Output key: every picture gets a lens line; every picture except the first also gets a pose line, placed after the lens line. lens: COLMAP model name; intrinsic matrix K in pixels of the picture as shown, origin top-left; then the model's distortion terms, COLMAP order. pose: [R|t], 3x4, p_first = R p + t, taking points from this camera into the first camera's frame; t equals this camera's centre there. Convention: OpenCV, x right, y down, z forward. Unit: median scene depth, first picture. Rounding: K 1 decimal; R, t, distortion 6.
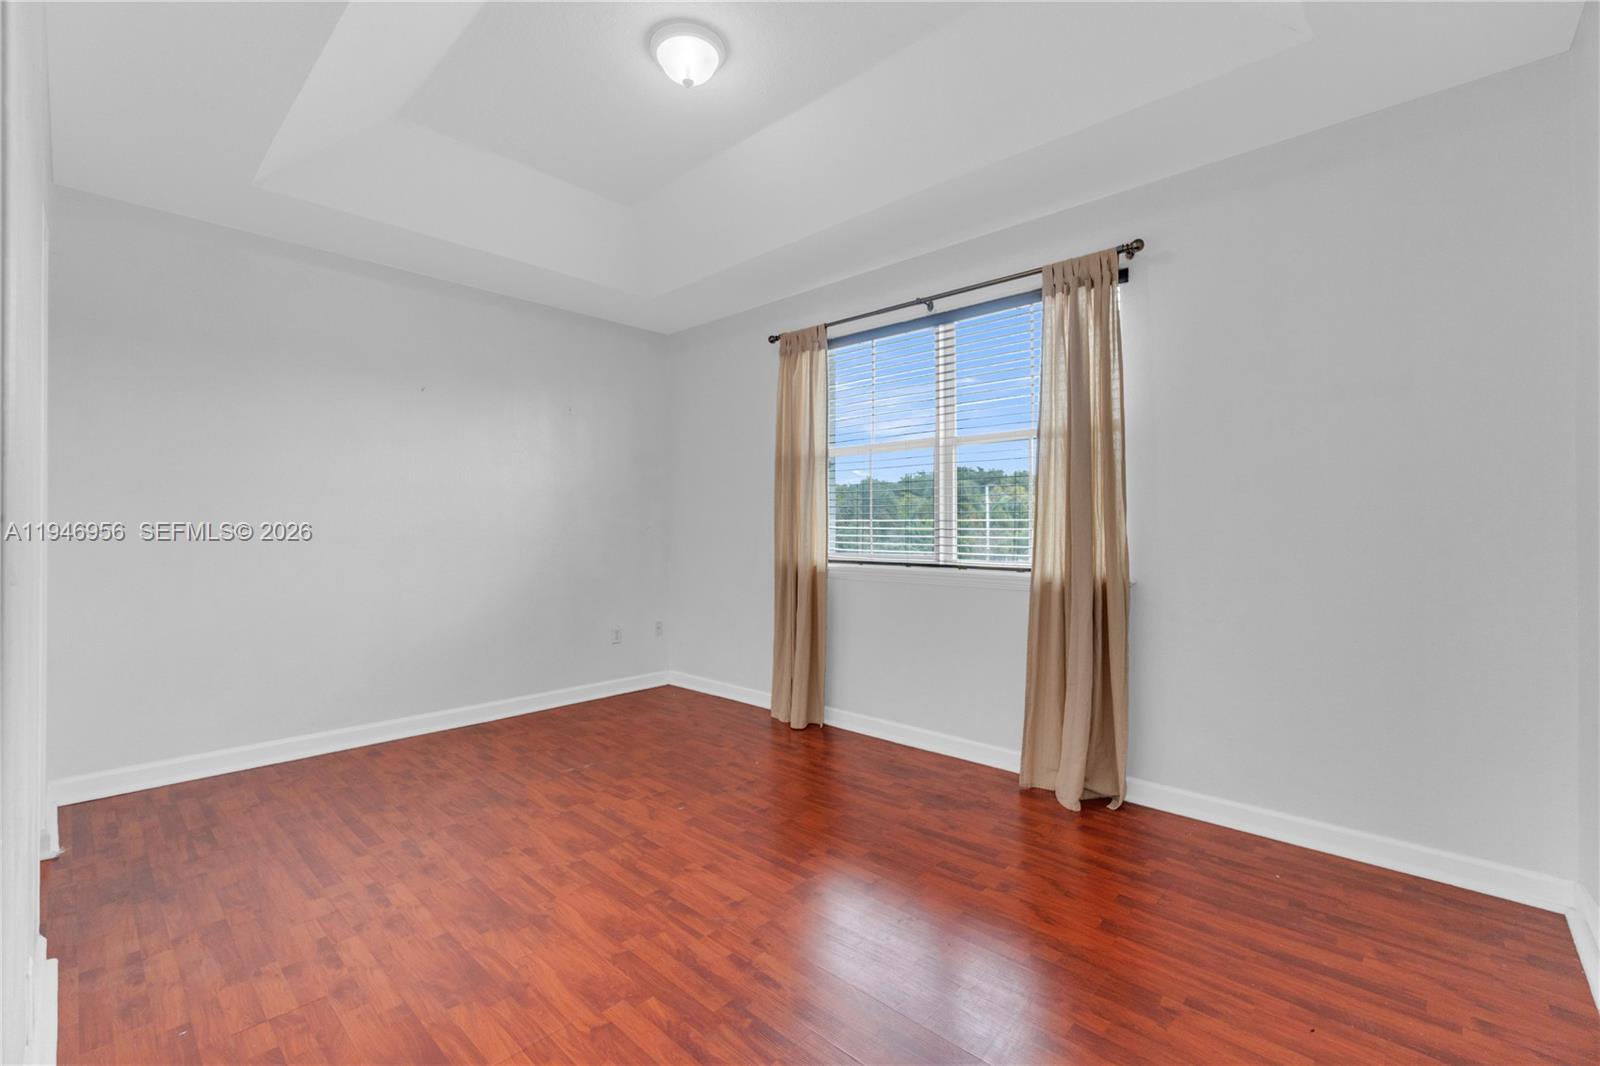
lens RADIAL K [[702.5, 0, 786.1], [0, 702.5, 518.8], [0, 0, 1]] dist [-0.004492, 0.004251]
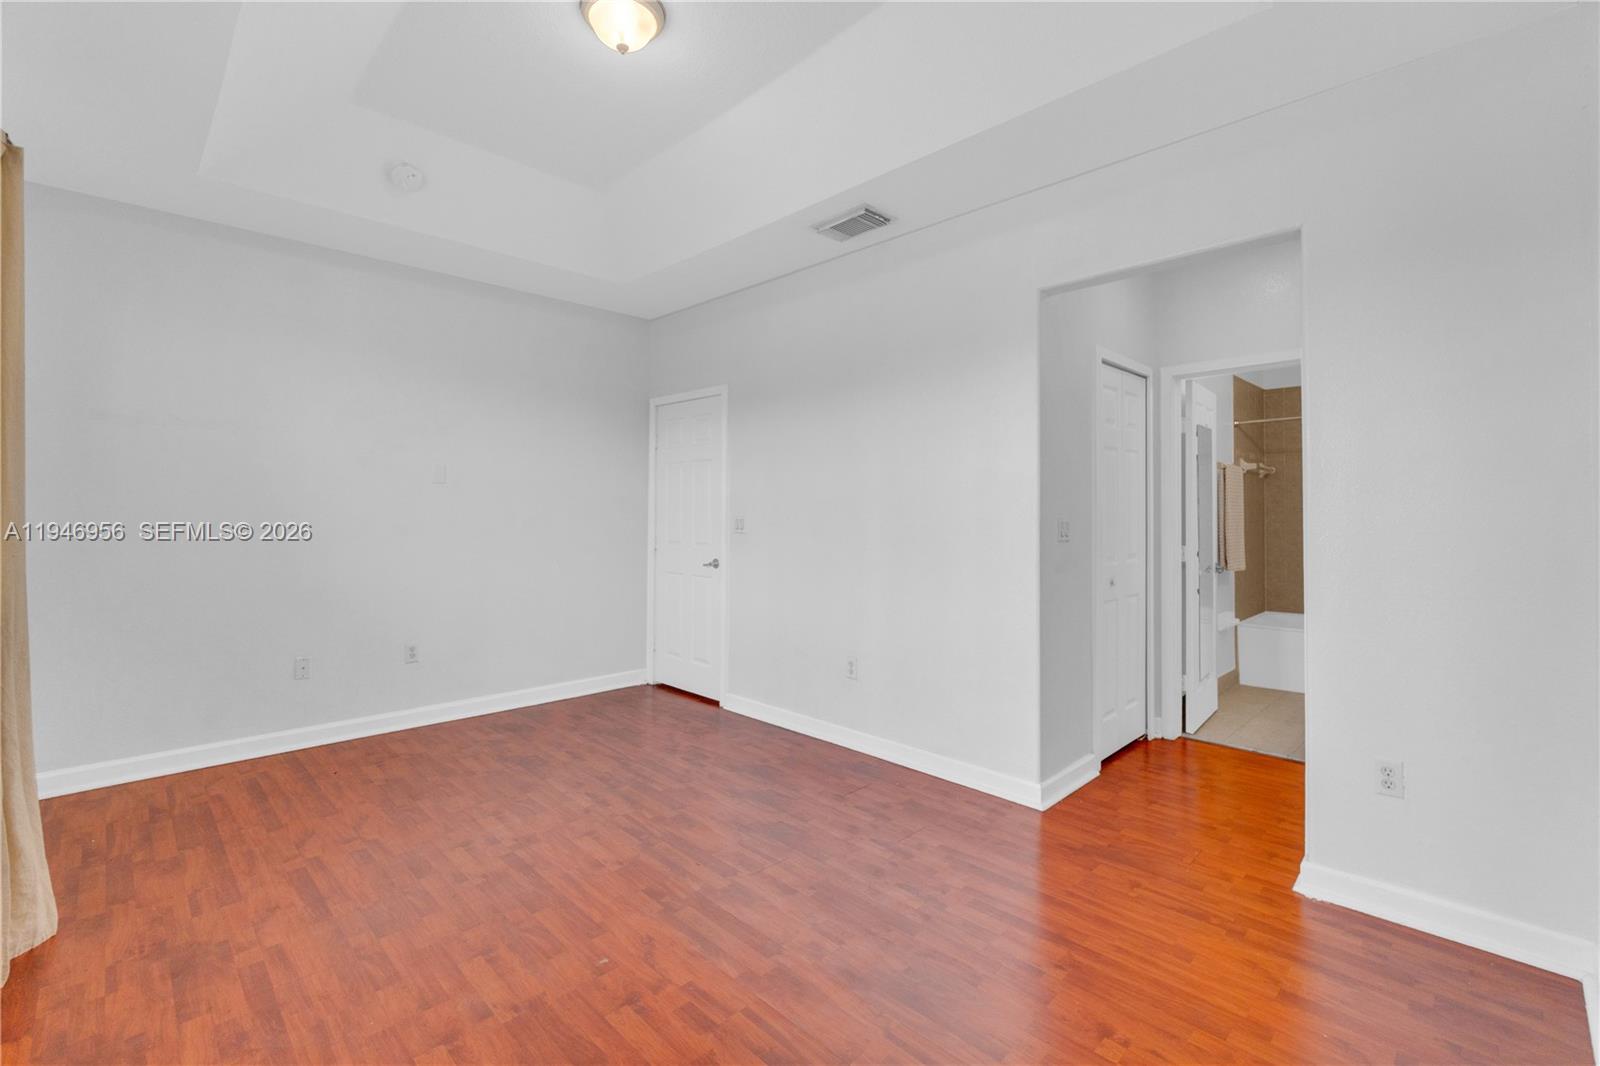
lens RADIAL K [[702.5, 0, 791.2], [0, 702.5, 524.8], [0, 0, 1]] dist [-0.004492, 0.004251]
pose [[-0.999526, -0.006718, 0.030038, -0.365955], [-0.006606, 0.999971, 0.003850, 0.000219], [-0.030063, 0.003650, -0.999541, 1.768409]]
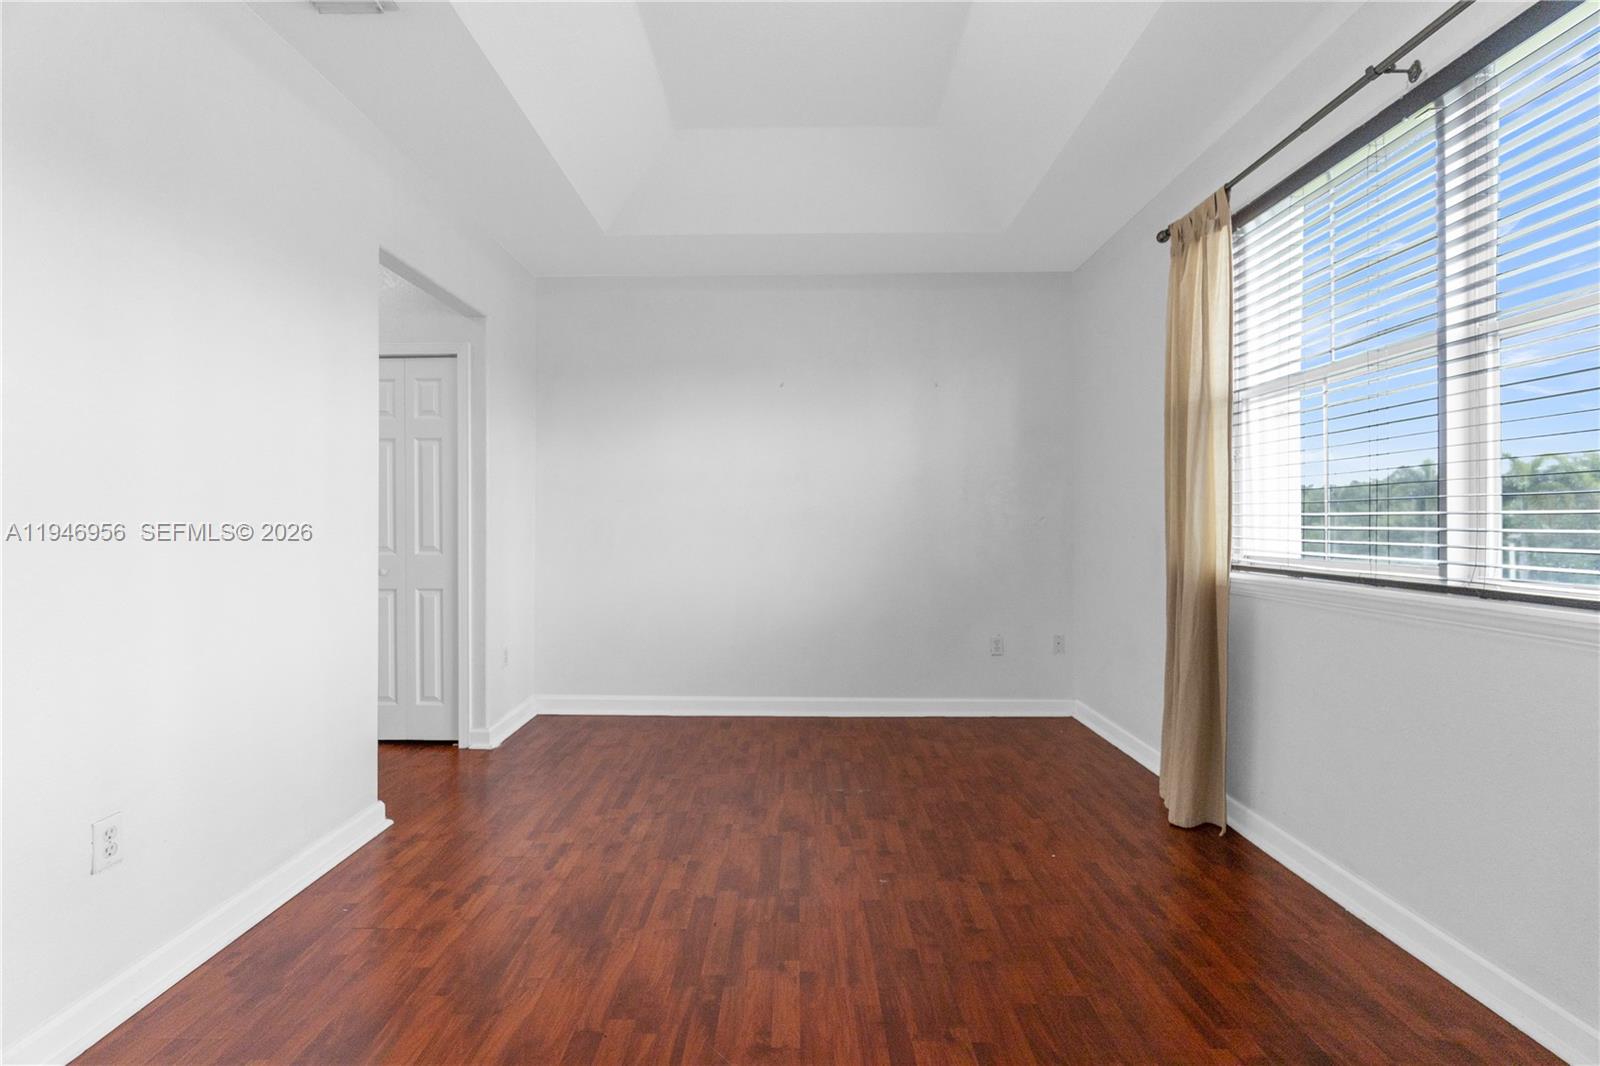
lens RADIAL K [[699.4, 0, 776.9], [0, 699.4, 515.6], [0, 0, 1]] dist [0.002924, 0.001606]
pose [[0.672490, -0.008419, -0.740058, 0.364780], [0.009909, 0.999948, -0.002371, 0.016377], [0.740040, -0.005739, 0.672538, 0.433589]]
